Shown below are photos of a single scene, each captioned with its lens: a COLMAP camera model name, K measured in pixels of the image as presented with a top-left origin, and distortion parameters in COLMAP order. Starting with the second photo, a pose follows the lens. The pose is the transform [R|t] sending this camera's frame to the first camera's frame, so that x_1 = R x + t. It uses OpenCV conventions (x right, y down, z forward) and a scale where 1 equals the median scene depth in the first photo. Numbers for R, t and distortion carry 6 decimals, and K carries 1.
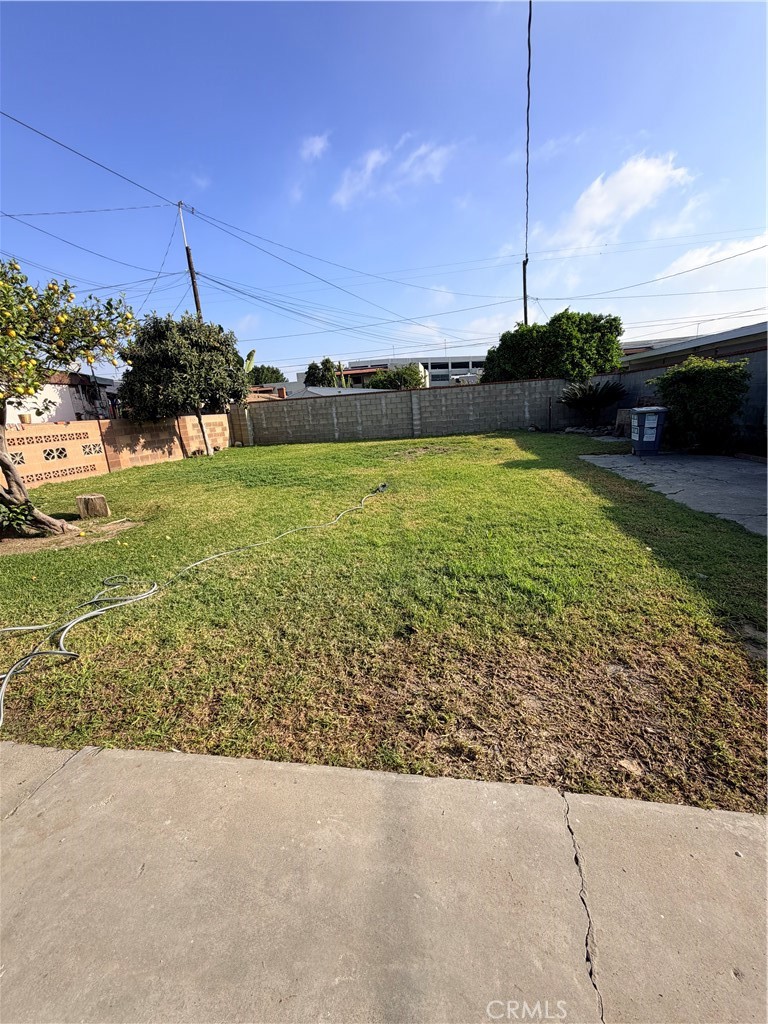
lens RADIAL K [[407.3, 0, 385.2], [0, 407.3, 508.9], [0, 0, 1]] dist [0.000113, -0.000010]
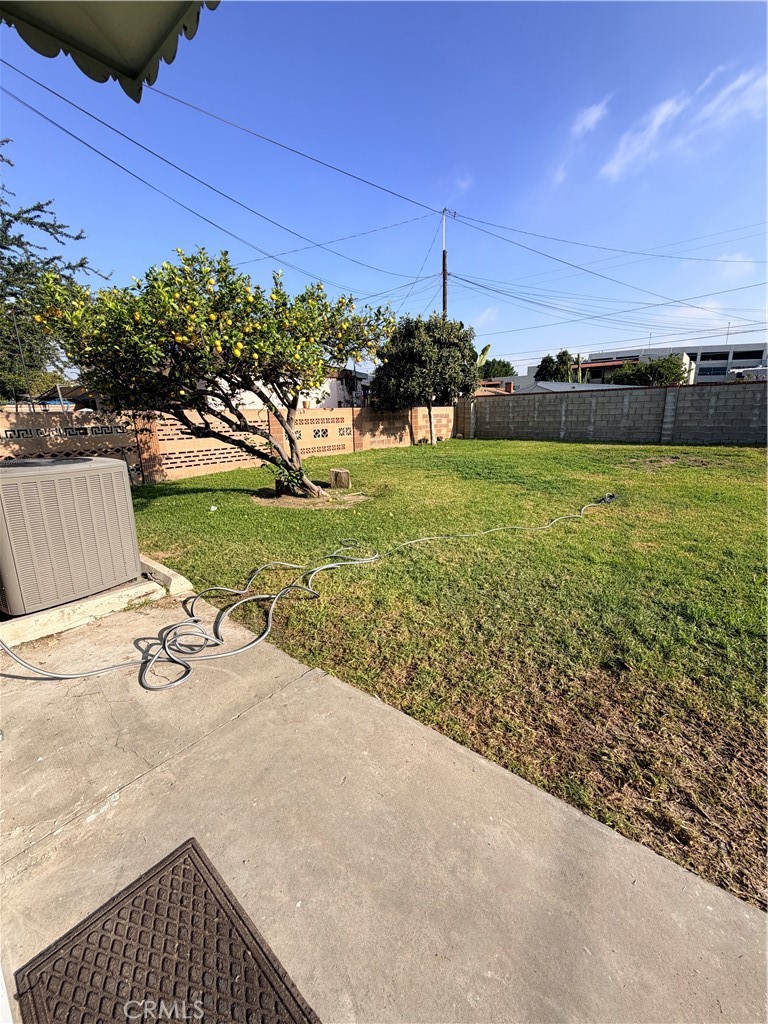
lens RADIAL K [[407.3, 0, 385.2], [0, 407.3, 508.9], [0, 0, 1]] dist [0.000113, -0.000010]
pose [[0.866809, 0.158832, -0.472667, -0.005128], [-0.152190, 0.986953, 0.052553, -0.001065], [0.474847, 0.026382, 0.879673, -0.006034]]
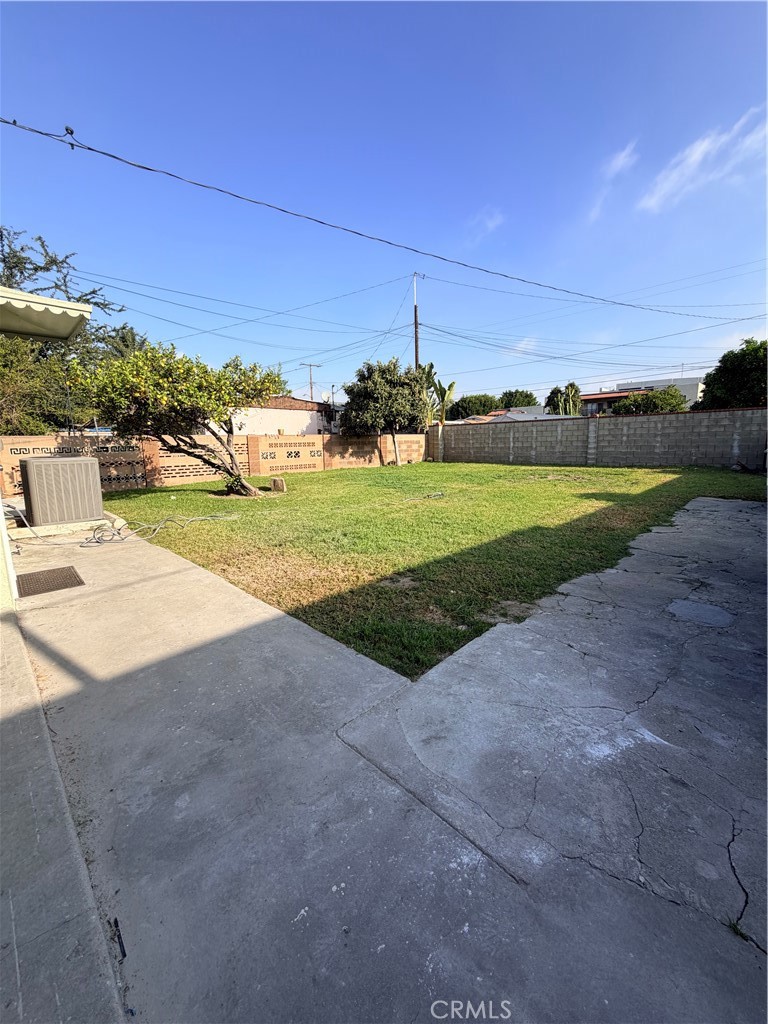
lens RADIAL K [[407.3, 0, 385.2], [0, 407.3, 508.9], [0, 0, 1]] dist [0.000113, -0.000010]
pose [[0.817545, 0.143140, -0.557791, 0.389911], [-0.171940, 0.985107, 0.000788, 0.009989], [0.549597, 0.095262, 0.829981, -0.093303]]
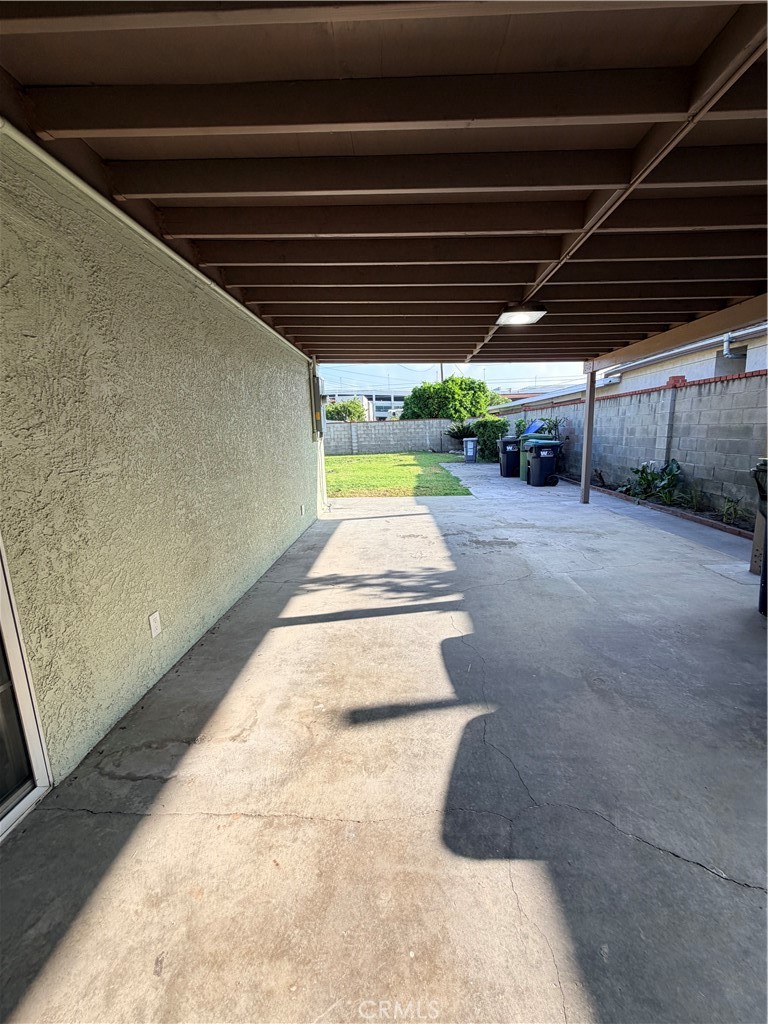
lens RADIAL K [[407.3, 0, 385.2], [0, 407.3, 508.9], [0, 0, 1]] dist [0.000113, -0.000010]
pose [[0.991379, 0.010841, 0.130574, -0.003504], [-0.002354, 0.997884, -0.064976, 0.182446], [-0.131002, 0.064108, 0.989307, -0.717855]]
